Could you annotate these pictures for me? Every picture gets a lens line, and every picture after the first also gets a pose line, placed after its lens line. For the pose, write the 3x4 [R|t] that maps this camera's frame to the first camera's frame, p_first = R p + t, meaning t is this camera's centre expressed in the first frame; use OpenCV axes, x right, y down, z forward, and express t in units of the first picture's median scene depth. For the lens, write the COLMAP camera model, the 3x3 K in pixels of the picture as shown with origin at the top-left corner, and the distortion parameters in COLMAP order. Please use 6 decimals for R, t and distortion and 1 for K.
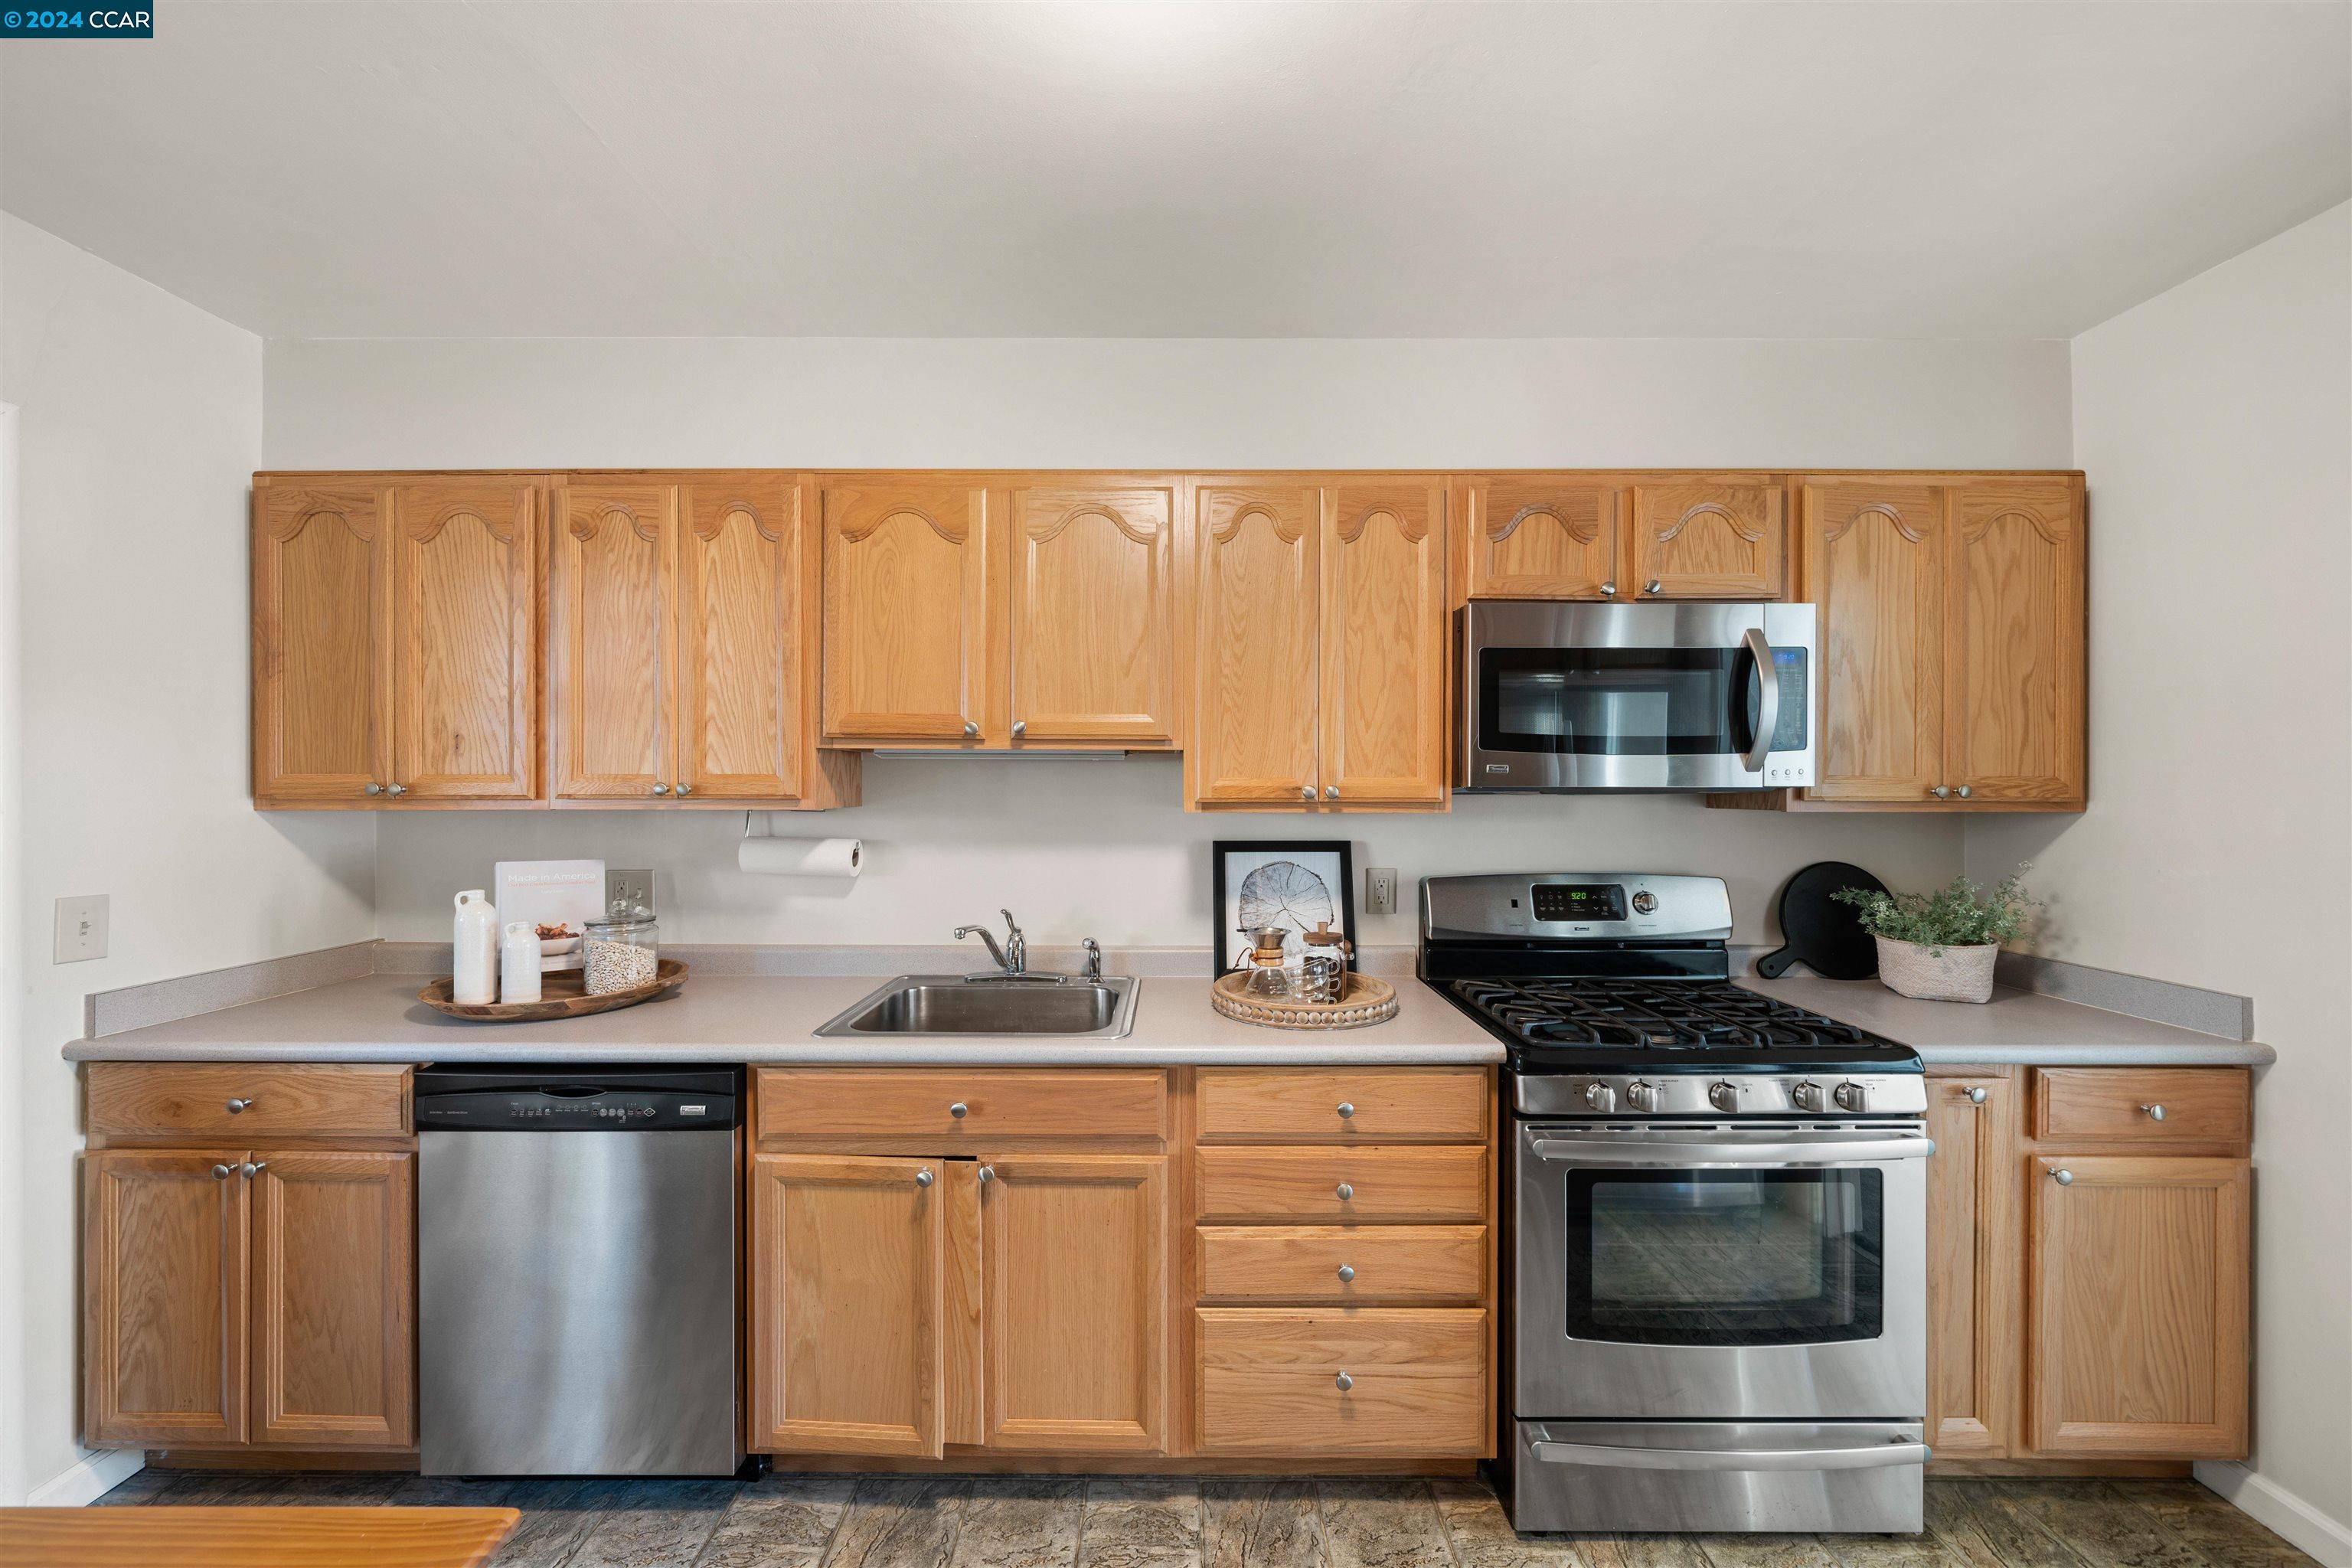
lens RADIAL K [[877.3, 0, 1176.0], [0, 877.3, 784.0], [0, 0, 1]] dist [-0.000359, -0.000022]
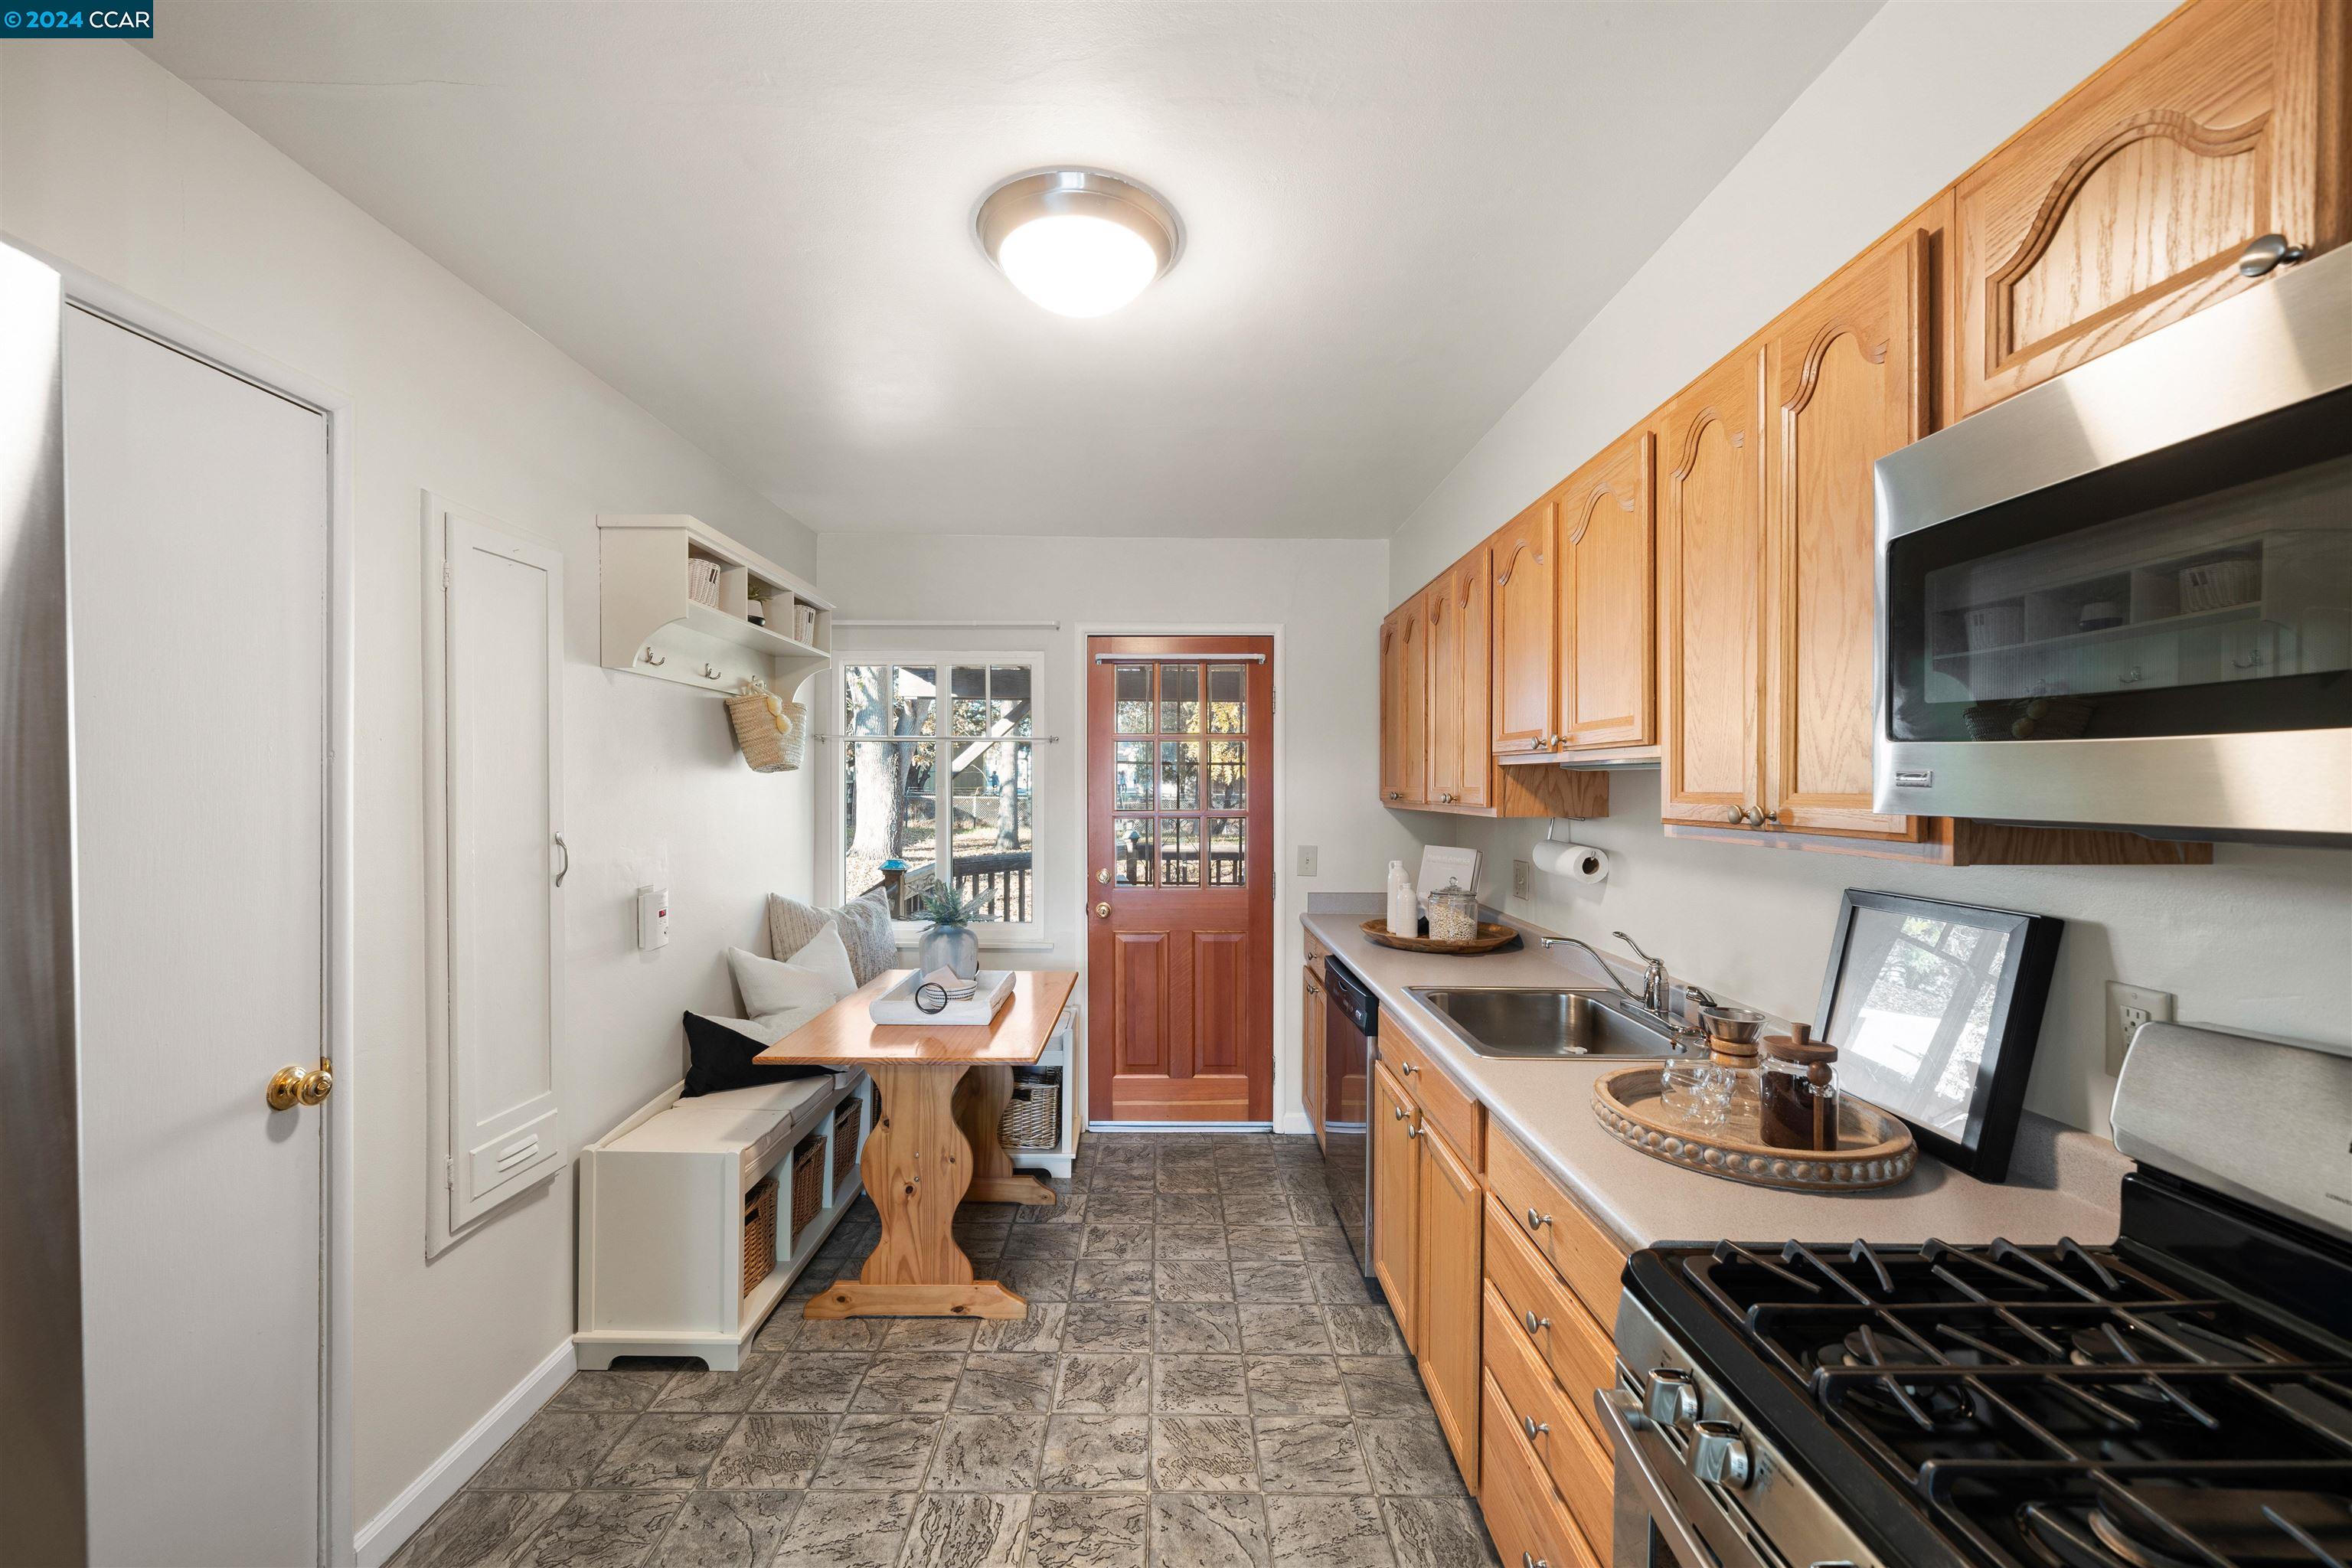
lens RADIAL K [[930.5, 0, 1165.4], [0, 930.5, 788.1], [0, 0, 1]] dist [0.000353, -0.000270]
pose [[0.002559, 0.001408, -0.999996, 0.846583], [-0.008084, 0.999966, 0.001387, -0.008187], [0.999964, 0.008080, 0.002571, 0.553328]]
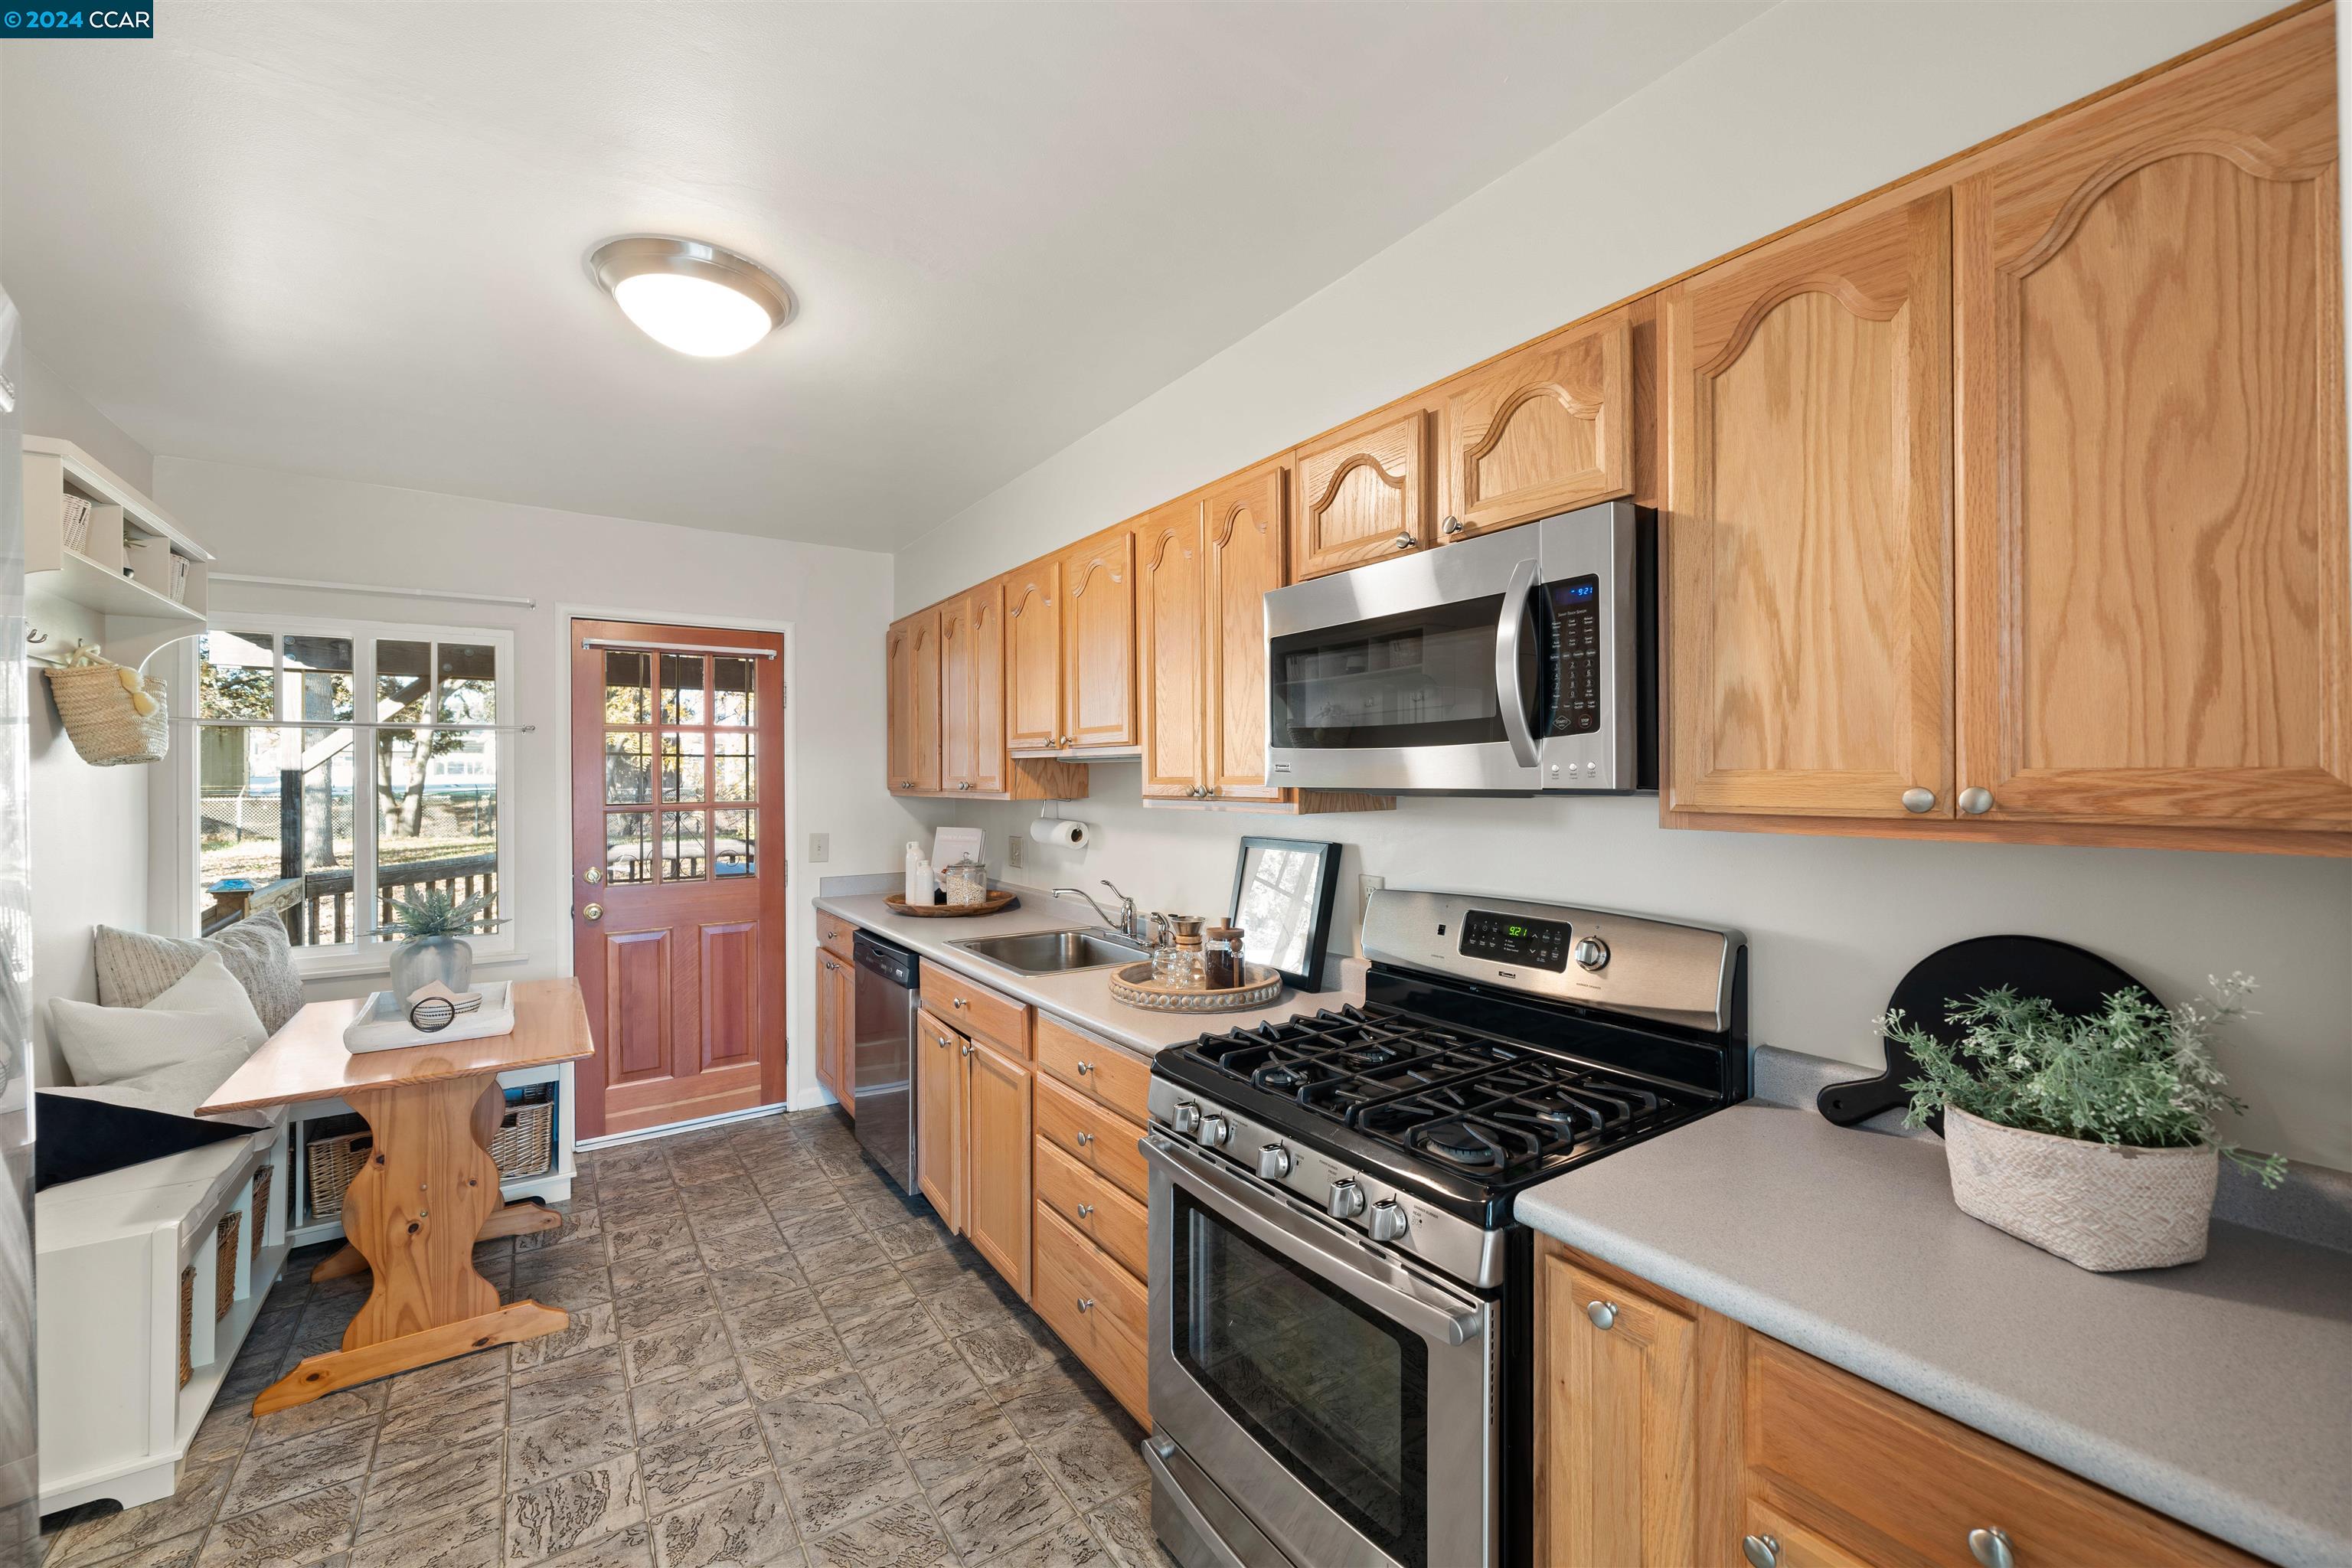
lens RADIAL K [[937.7, 0, 1179.2], [0, 937.7, 771.2], [0, 0, 1]] dist [0.000764, 0.000010]
pose [[0.567427, -0.009244, -0.823372, 1.061259], [0.003761, 0.999956, -0.008635, -0.004553], [0.823415, 0.001803, 0.567436, 0.338352]]
